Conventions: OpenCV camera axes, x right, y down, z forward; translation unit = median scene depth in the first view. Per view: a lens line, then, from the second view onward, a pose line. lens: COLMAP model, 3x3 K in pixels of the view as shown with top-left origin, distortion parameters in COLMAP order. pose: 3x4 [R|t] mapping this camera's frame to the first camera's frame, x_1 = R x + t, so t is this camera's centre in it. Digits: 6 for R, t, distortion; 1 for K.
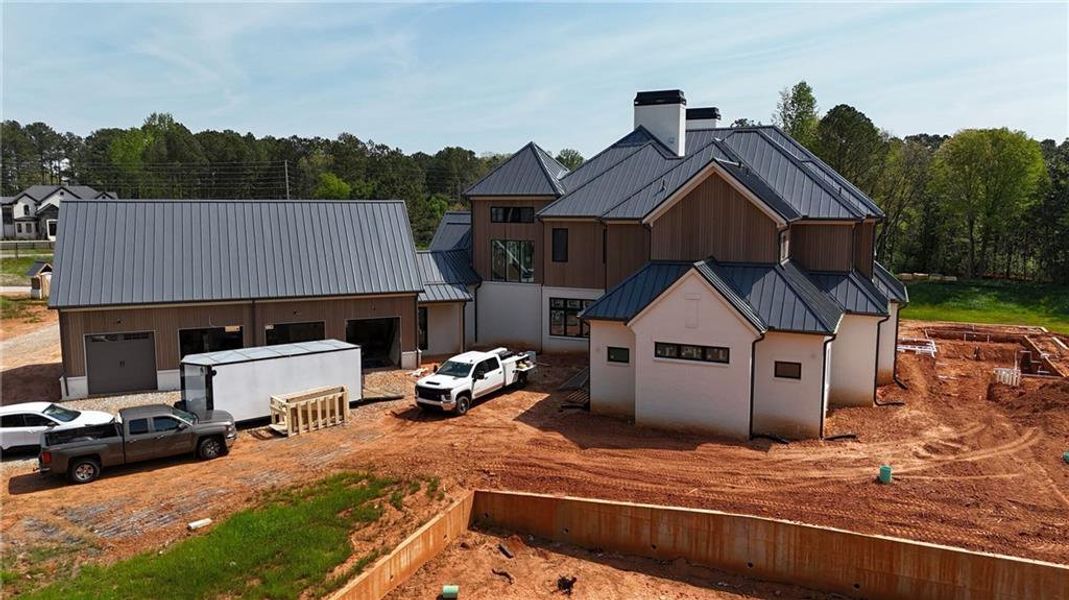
lens RADIAL K [[778.8, 0, 532.3], [0, 778.8, 296.3], [0, 0, 1]] dist [0.062580, -0.043642]
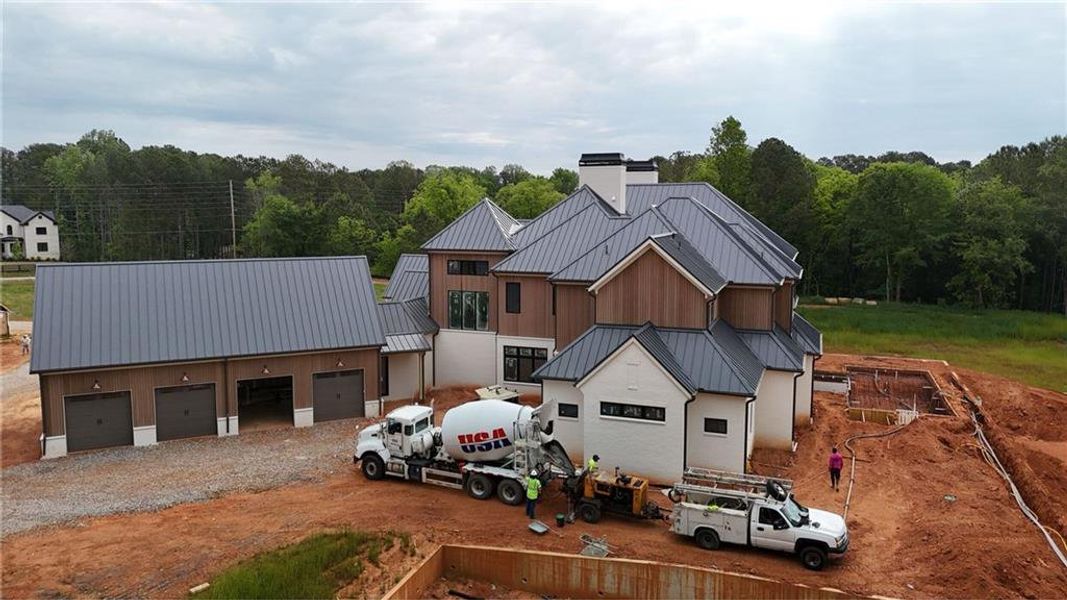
lens RADIAL K [[777.3, 0, 530.4], [0, 777.3, 296.5], [0, 0, 1]] dist [0.062580, -0.043642]
pose [[0.997674, -0.006430, 0.067866, -0.015619], [0.007005, 0.999941, -0.008243, -0.070342], [-0.067809, 0.008699, 0.997660, -0.095182]]
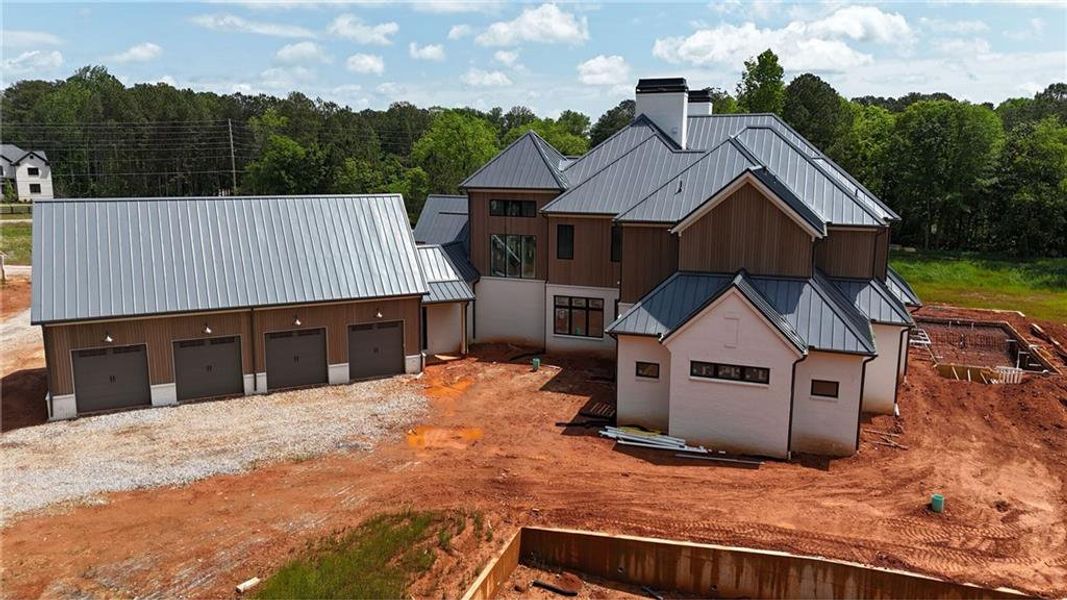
lens RADIAL K [[777.3, 0, 531.9], [0, 777.3, 301.0], [0, 0, 1]] dist [0.062580, -0.043642]
pose [[0.997345, -0.008629, 0.072308, -0.091884], [0.003906, 0.997864, 0.065216, -0.066684], [-0.072717, -0.064760, 0.995248, 0.040426]]
